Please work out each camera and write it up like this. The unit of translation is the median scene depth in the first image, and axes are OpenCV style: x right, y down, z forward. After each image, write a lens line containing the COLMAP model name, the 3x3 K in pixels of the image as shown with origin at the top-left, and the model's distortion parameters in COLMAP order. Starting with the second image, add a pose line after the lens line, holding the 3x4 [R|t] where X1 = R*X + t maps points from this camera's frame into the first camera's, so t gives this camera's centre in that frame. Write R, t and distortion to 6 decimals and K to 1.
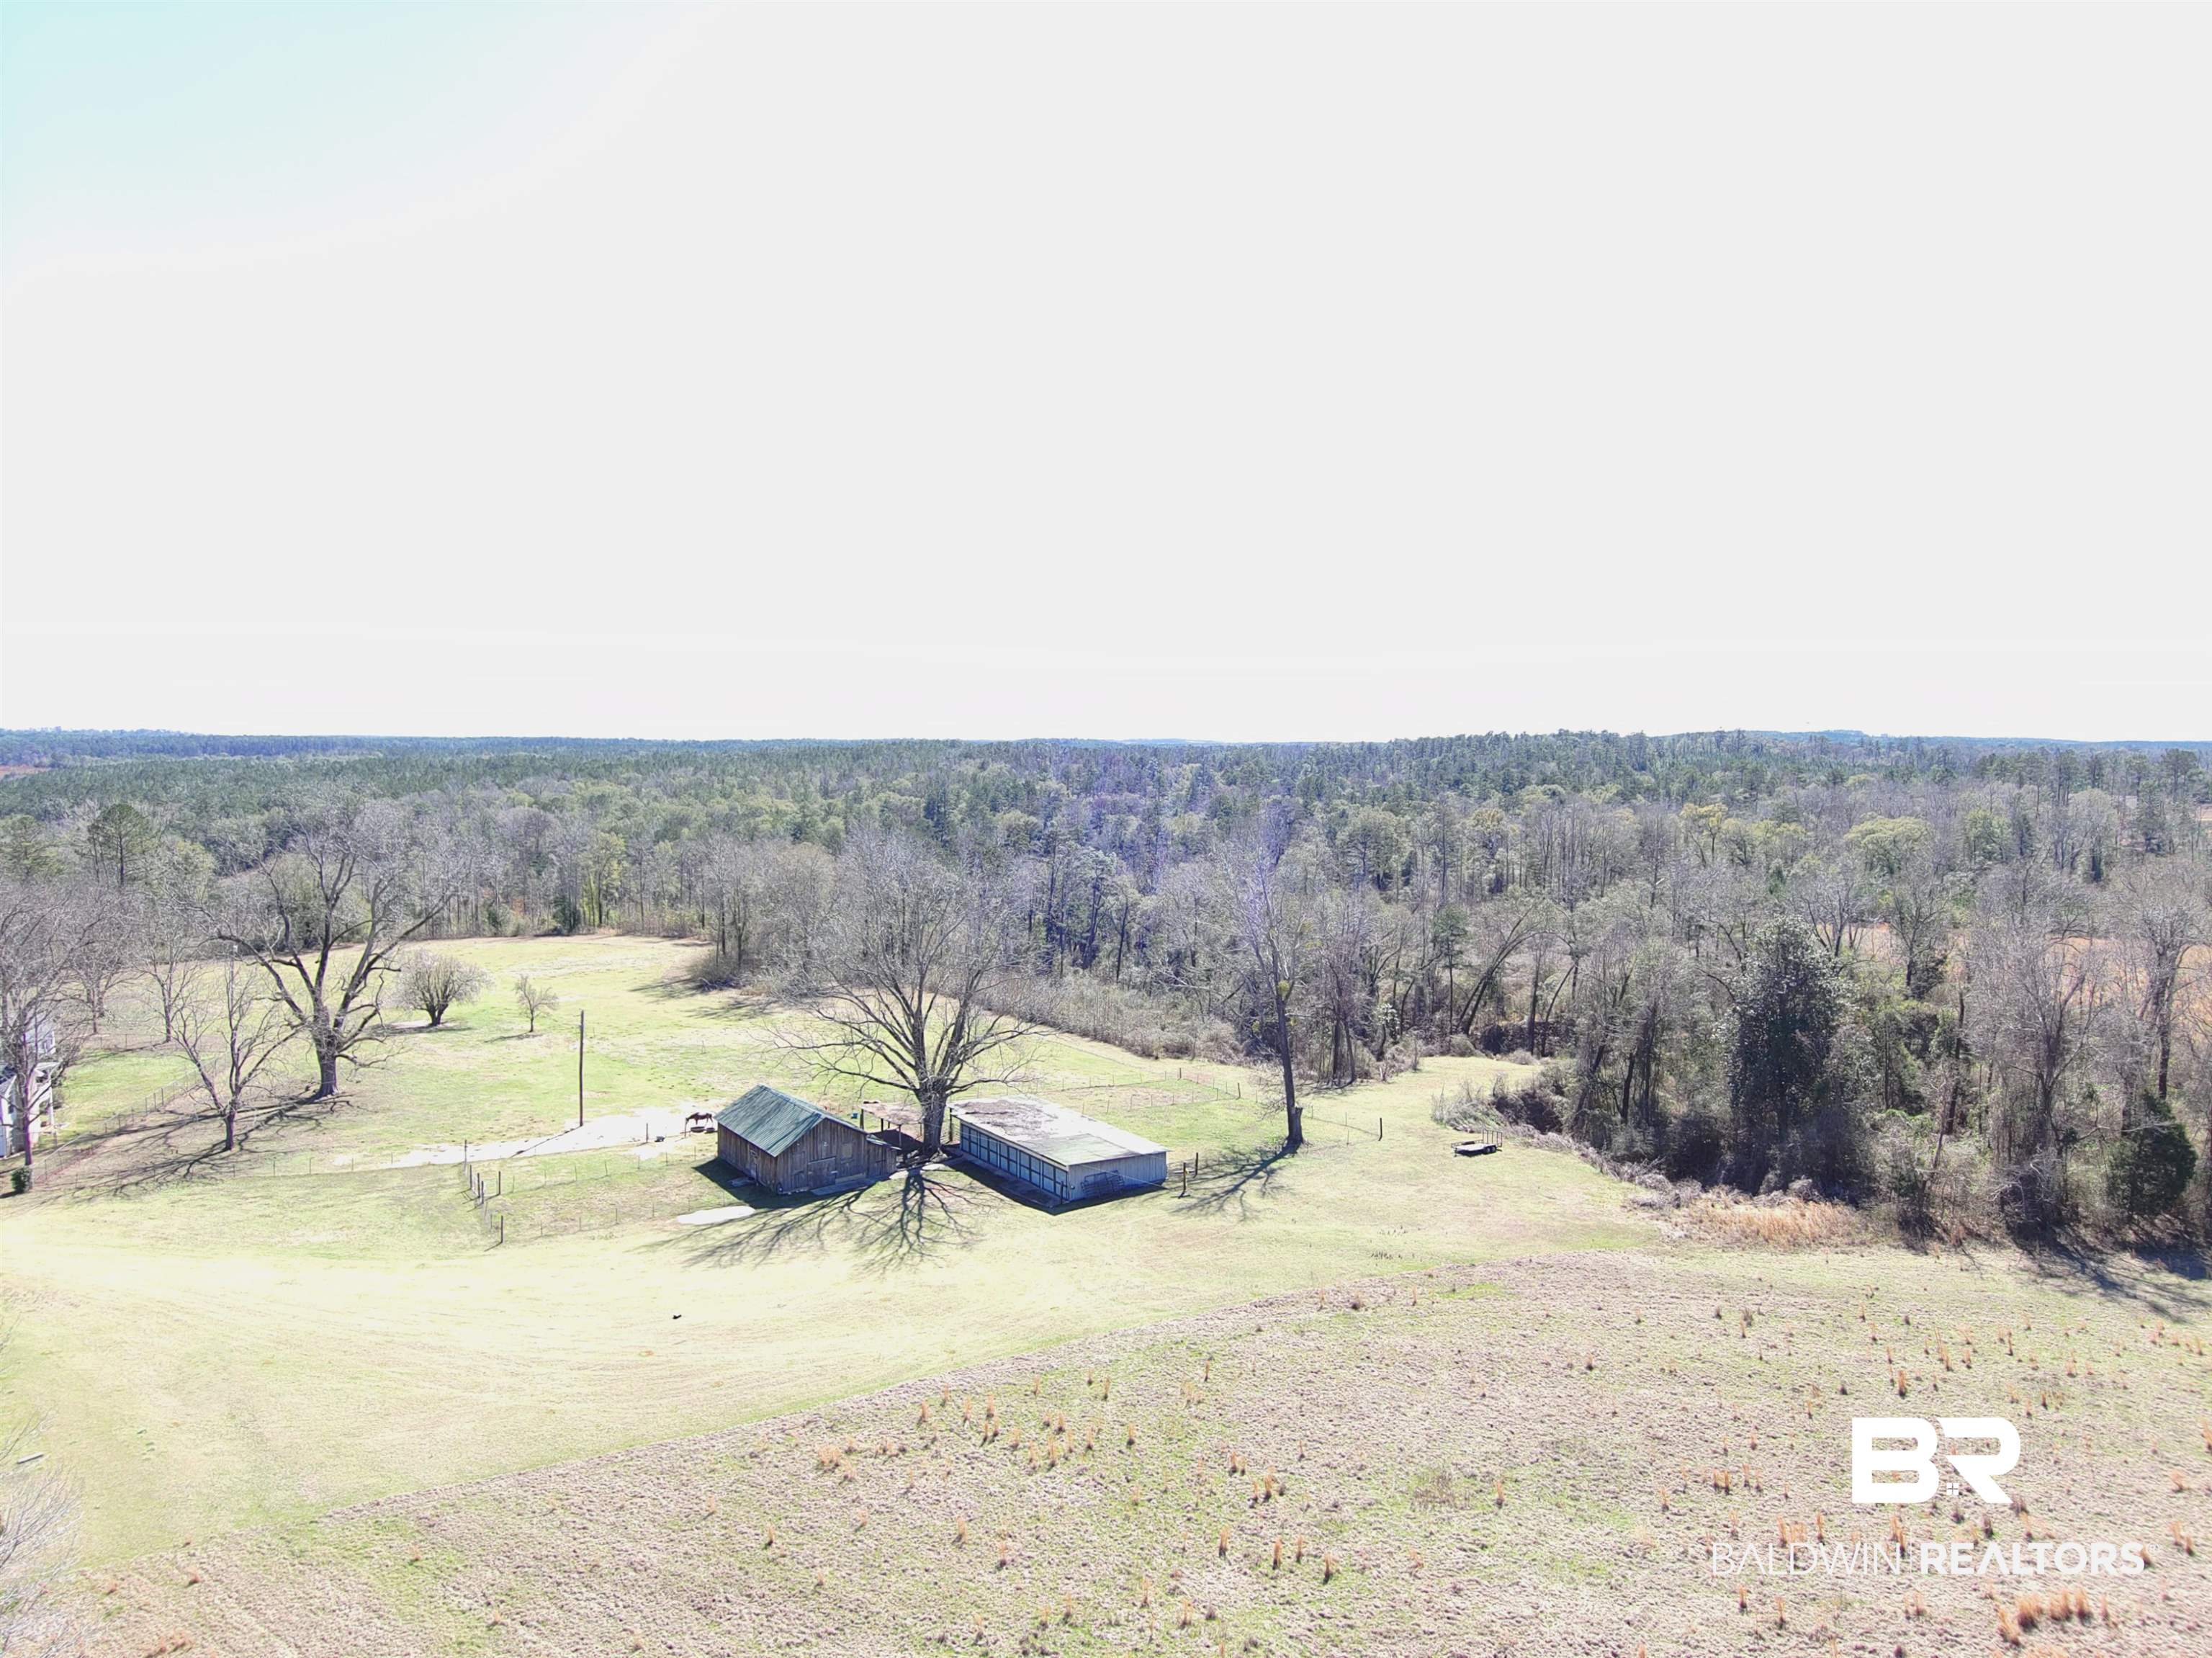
lens RADIAL K [[1380.6, 0, 1106.0], [0, 1380.6, 829.0], [0, 0, 1]] dist [0.076678, -0.111576]
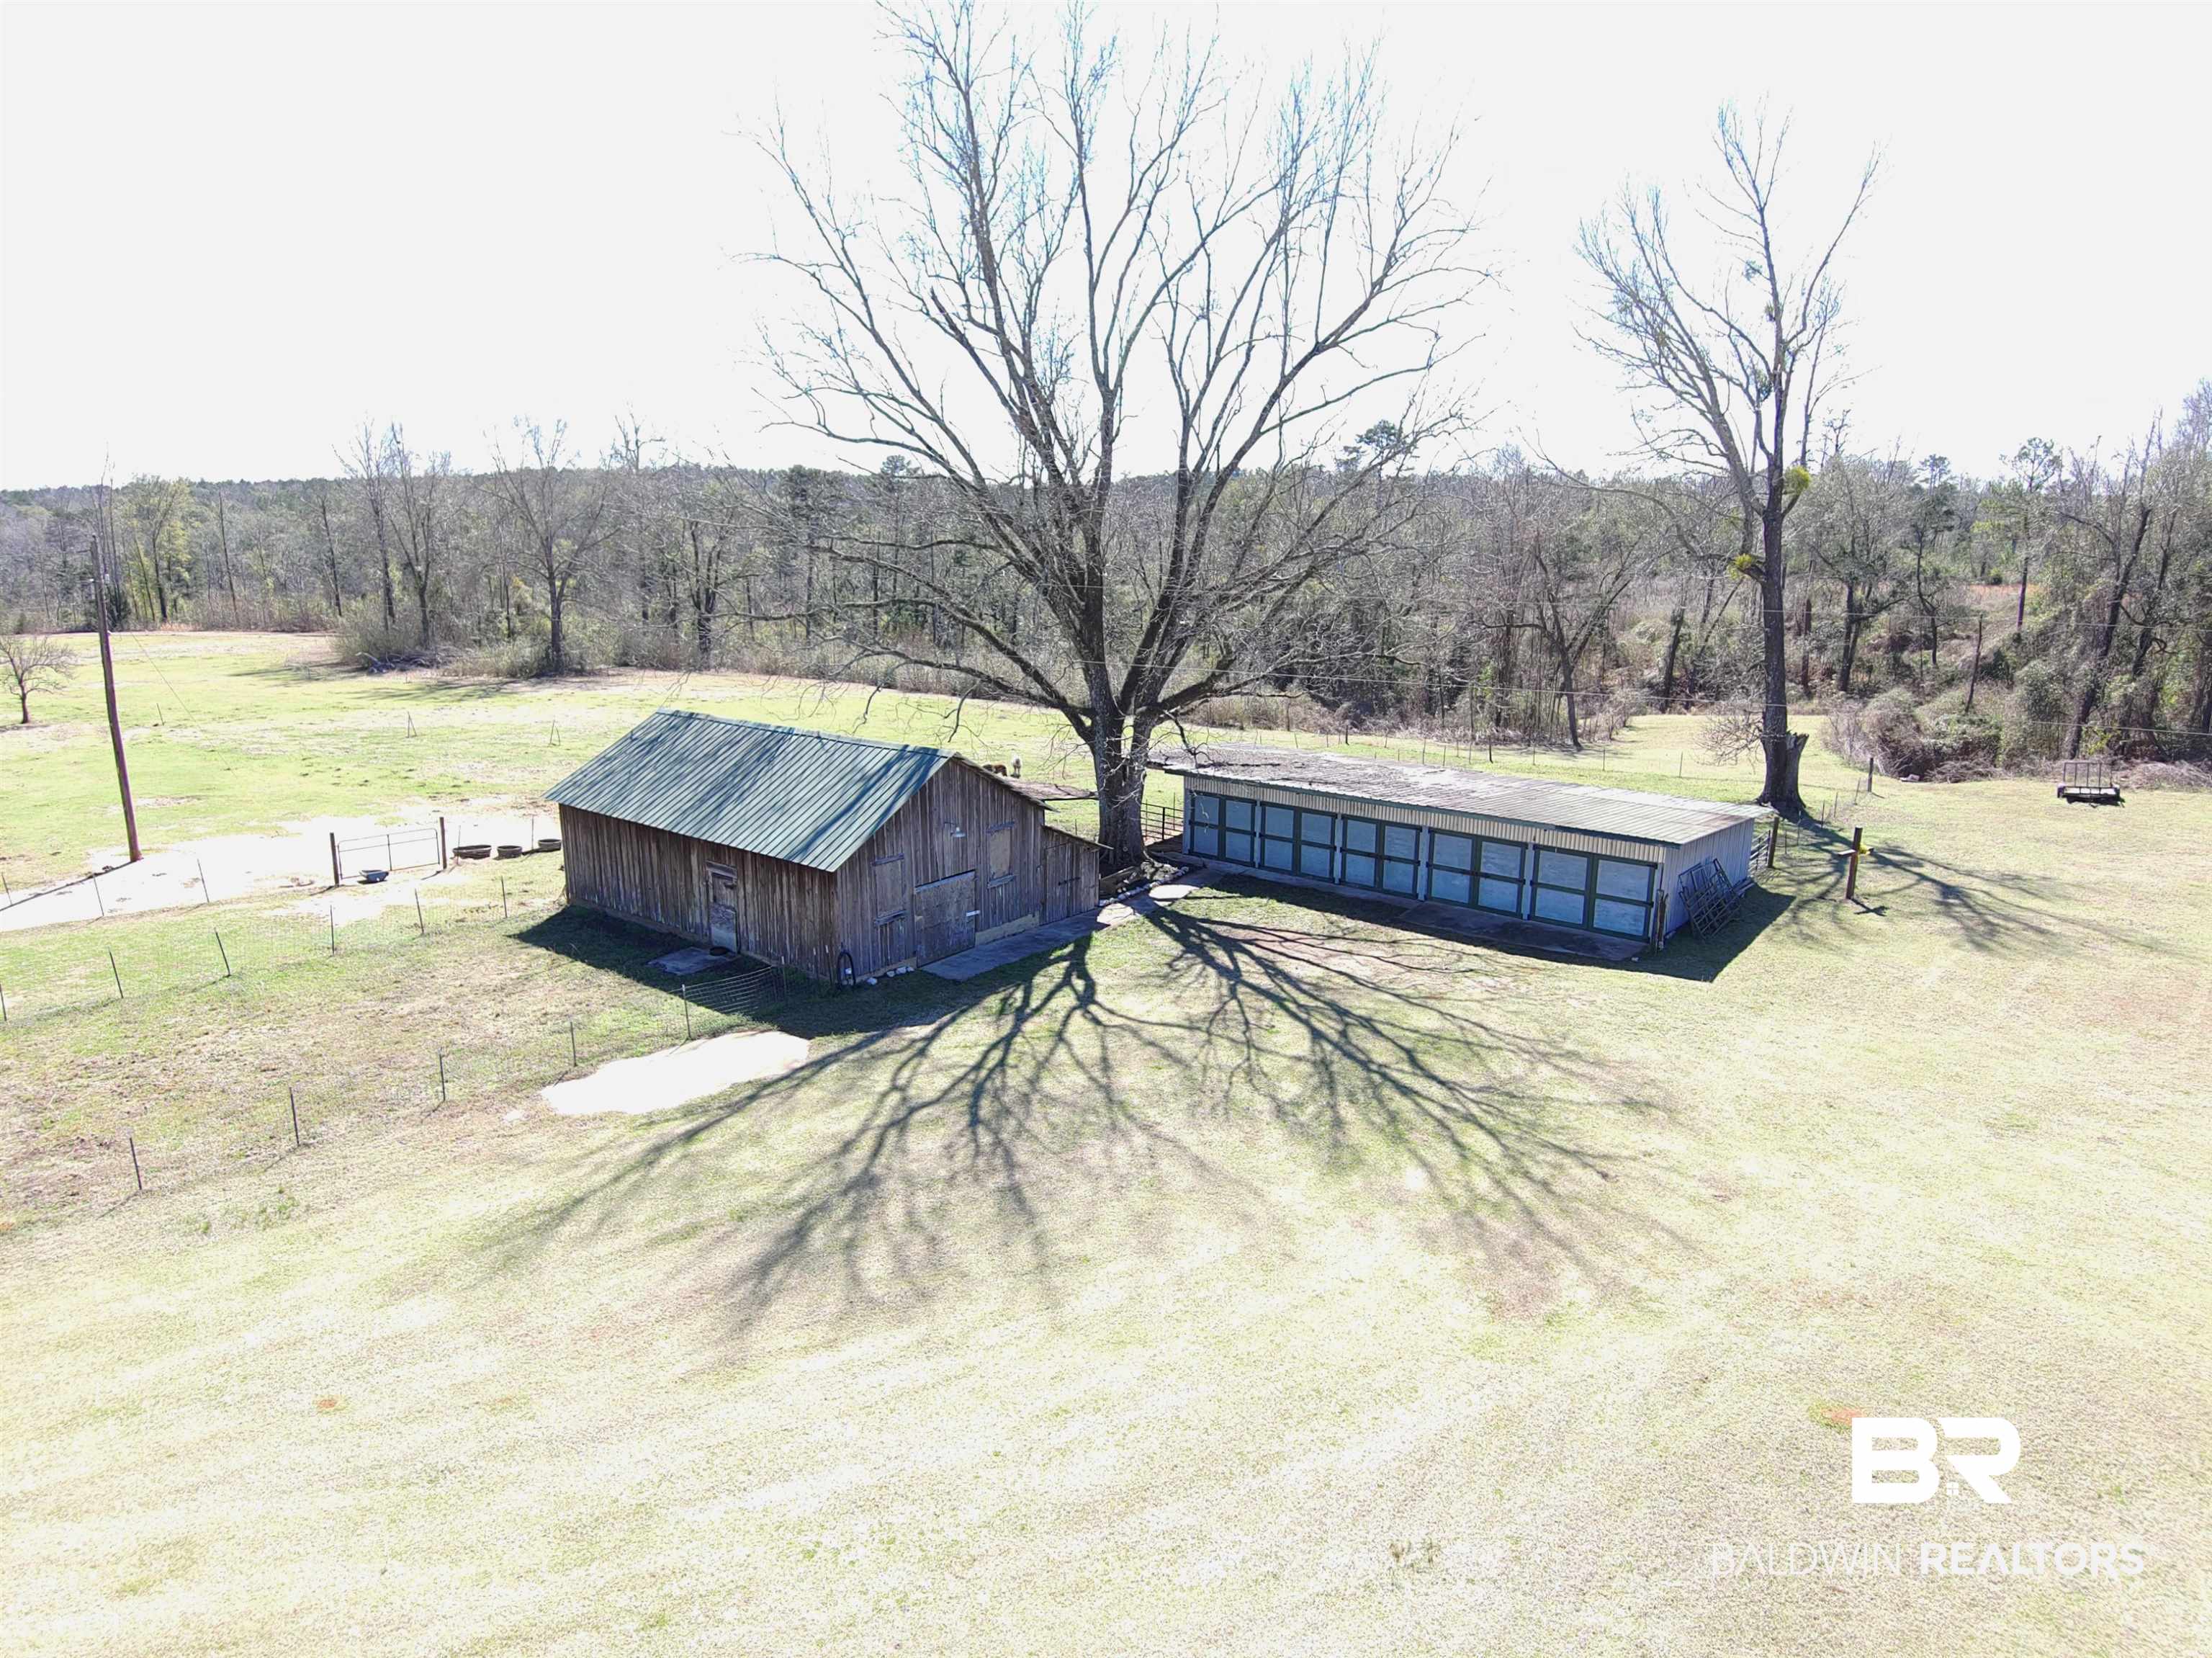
lens RADIAL K [[1380.6, 0, 1106.0], [0, 1380.6, 829.0], [0, 0, 1]] dist [0.076678, -0.111576]
pose [[0.971305, -0.055759, 0.231210, -0.223674], [0.019274, 0.987387, 0.157150, 0.160397], [-0.237056, -0.148184, 0.960128, 0.619236]]
